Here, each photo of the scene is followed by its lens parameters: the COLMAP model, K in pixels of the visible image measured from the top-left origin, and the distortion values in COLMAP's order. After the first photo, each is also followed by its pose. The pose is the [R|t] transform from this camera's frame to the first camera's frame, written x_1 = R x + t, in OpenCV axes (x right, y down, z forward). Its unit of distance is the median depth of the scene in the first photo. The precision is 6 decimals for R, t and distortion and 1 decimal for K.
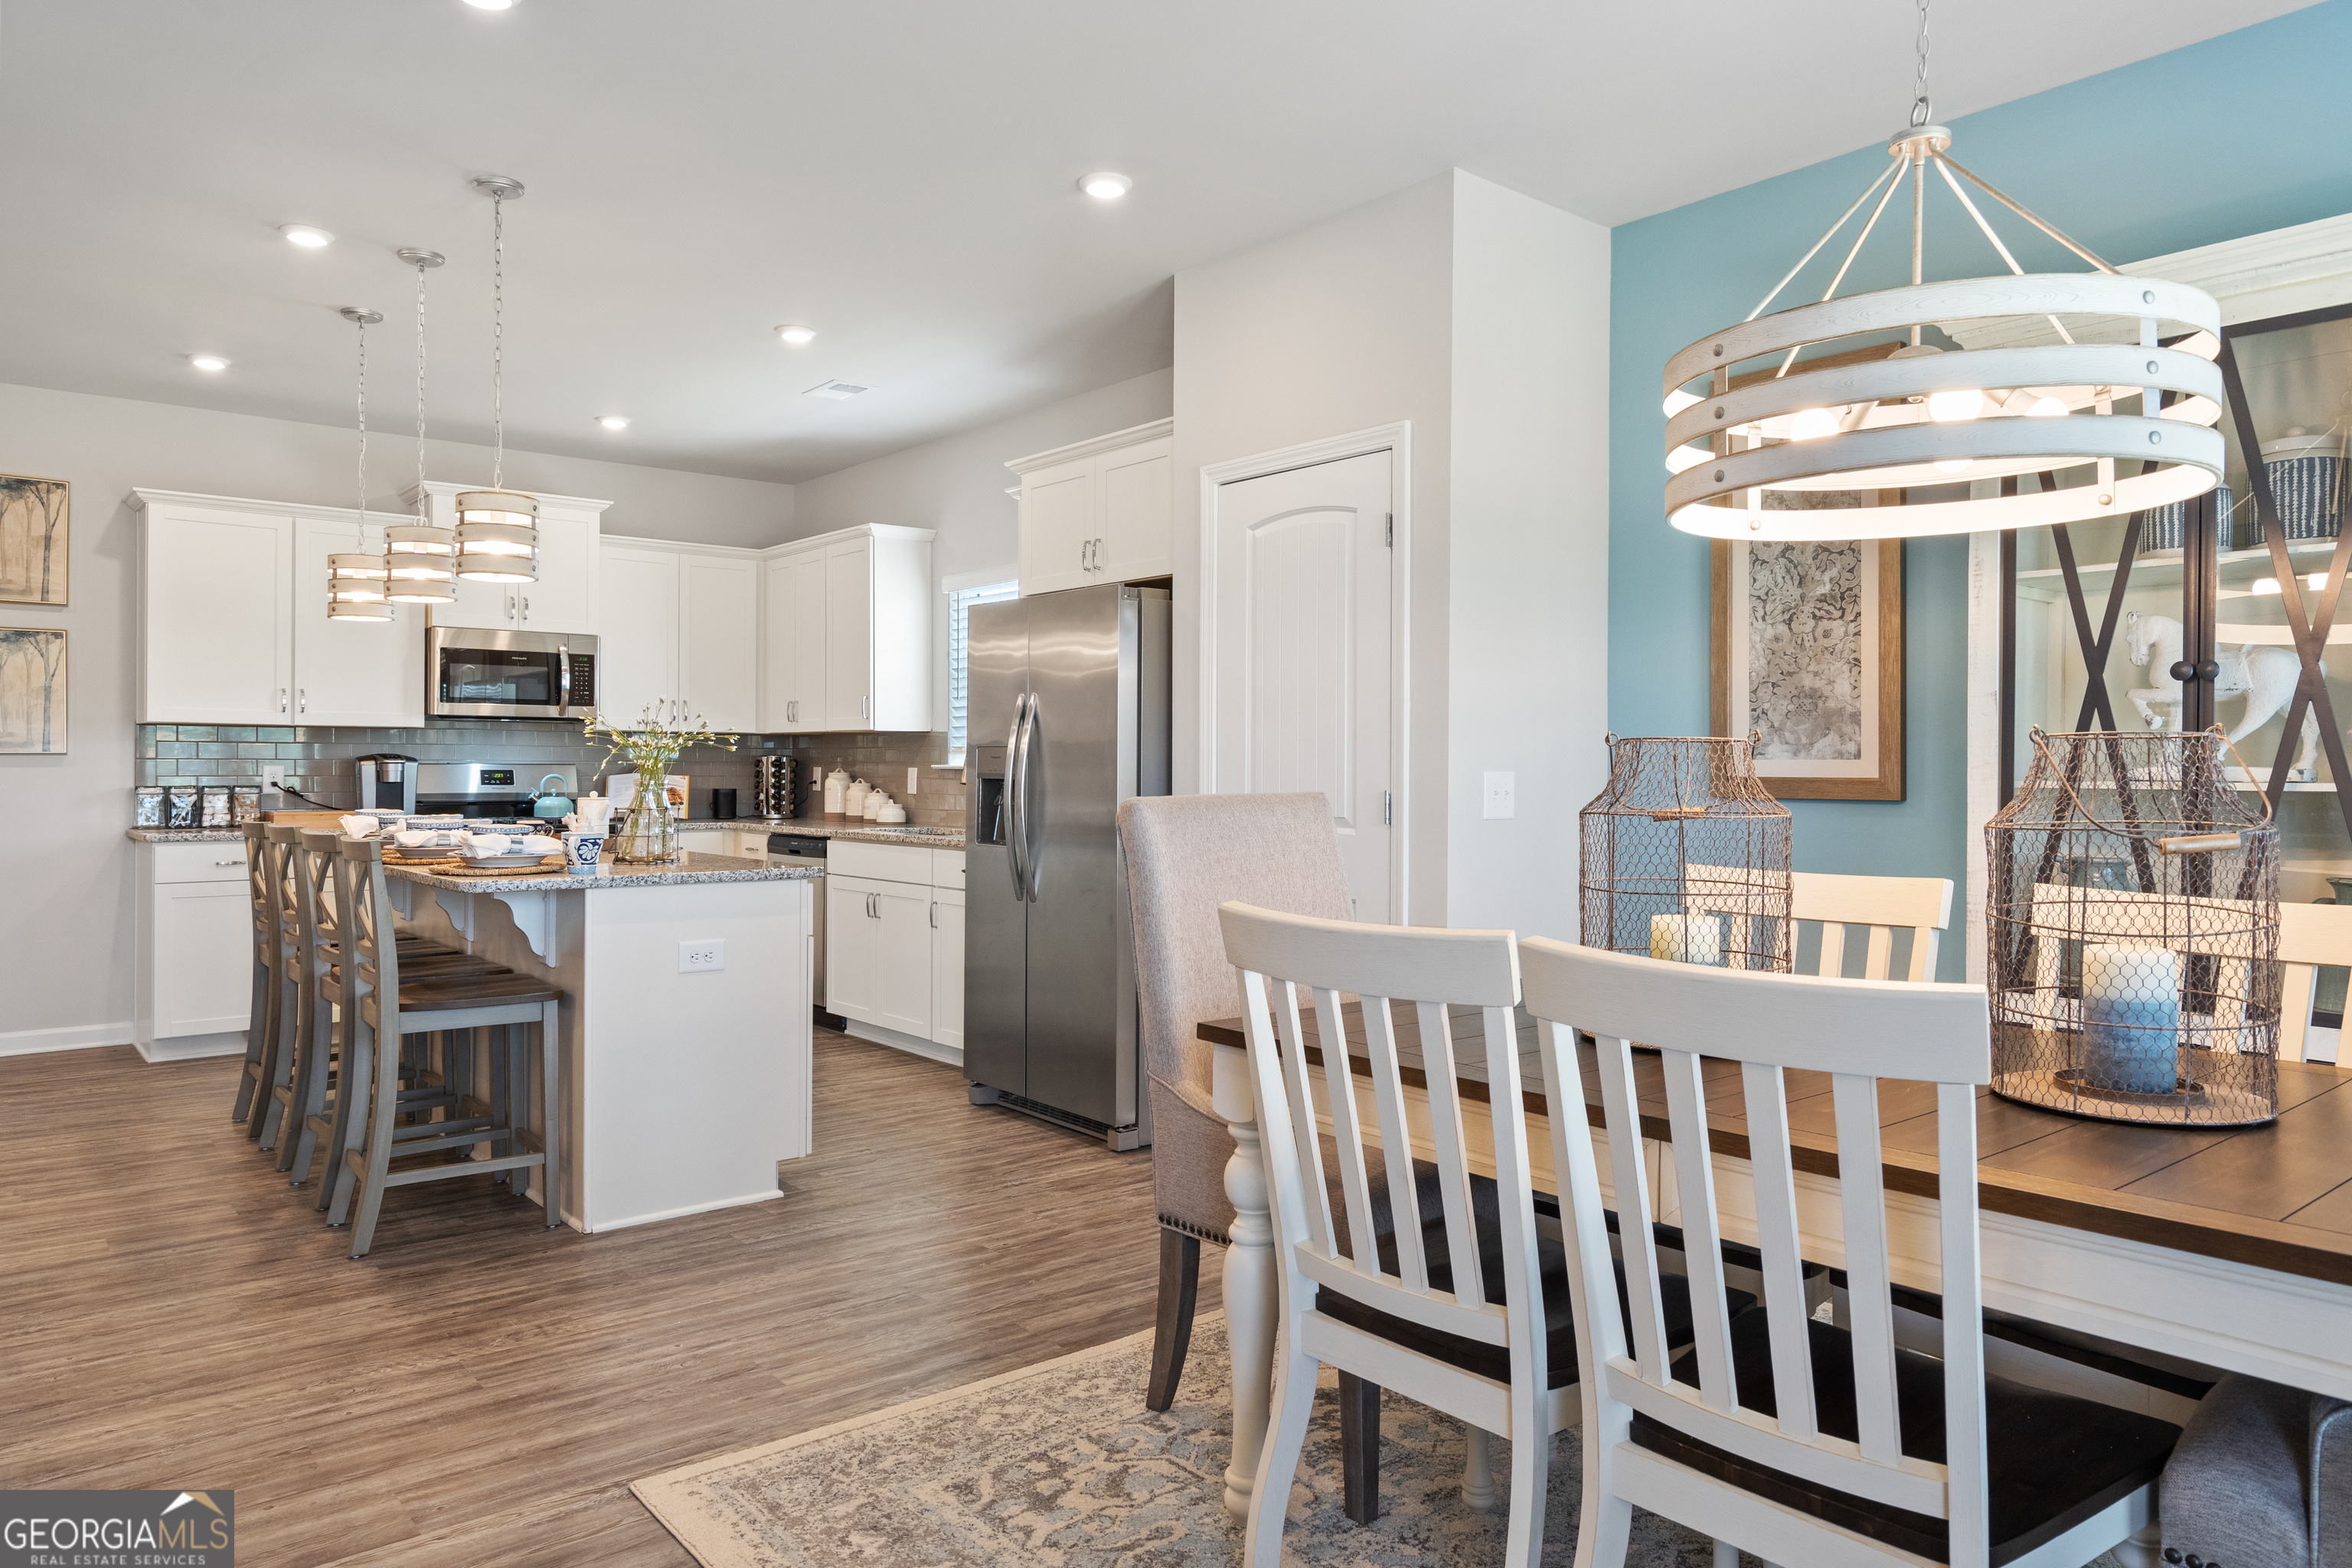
lens RADIAL K [[1549.8, 0, 1180.4], [0, 1549.8, 779.7], [0, 0, 1]] dist [0.008854, 0.000449]
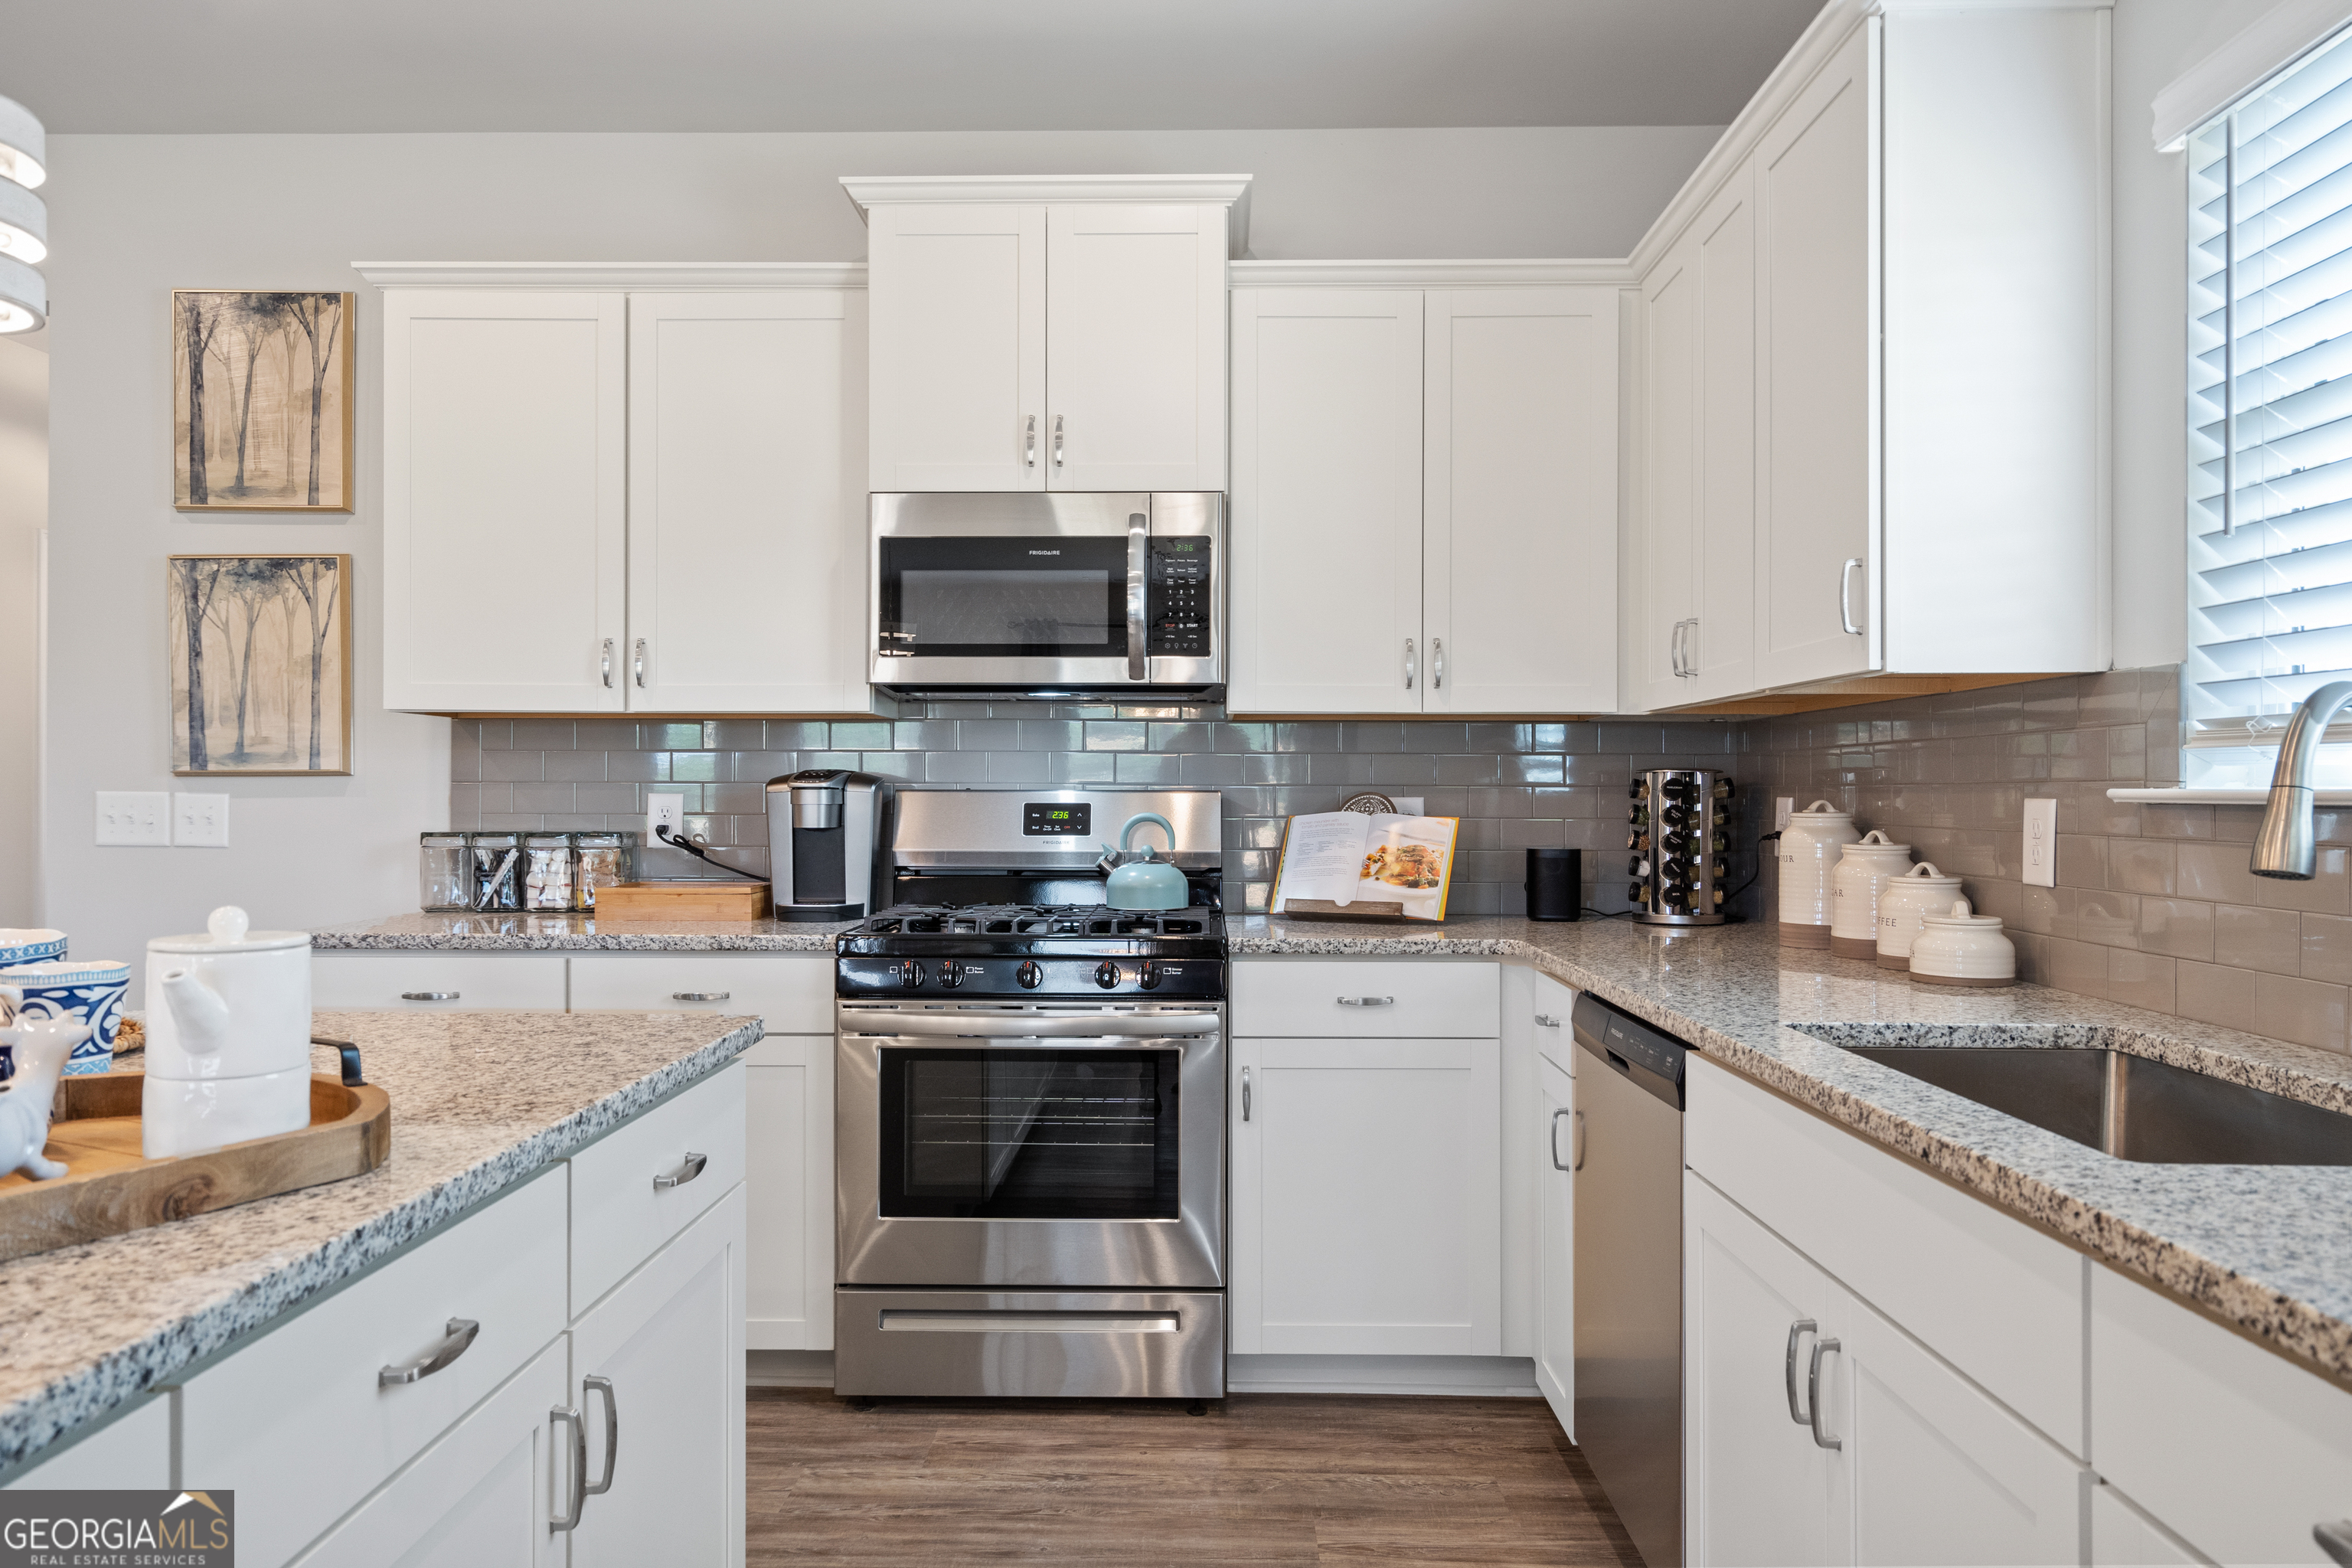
lens RADIAL K [[1549.8, 0, 1178.7], [0, 1549.8, 797.4], [0, 0, 1]] dist [0.008854, 0.000449]
pose [[0.753794, 0.000572, -0.657110, -0.106760], [-0.005280, 0.999973, -0.005187, -0.006061], [0.657089, 0.007380, 0.753777, 0.703933]]
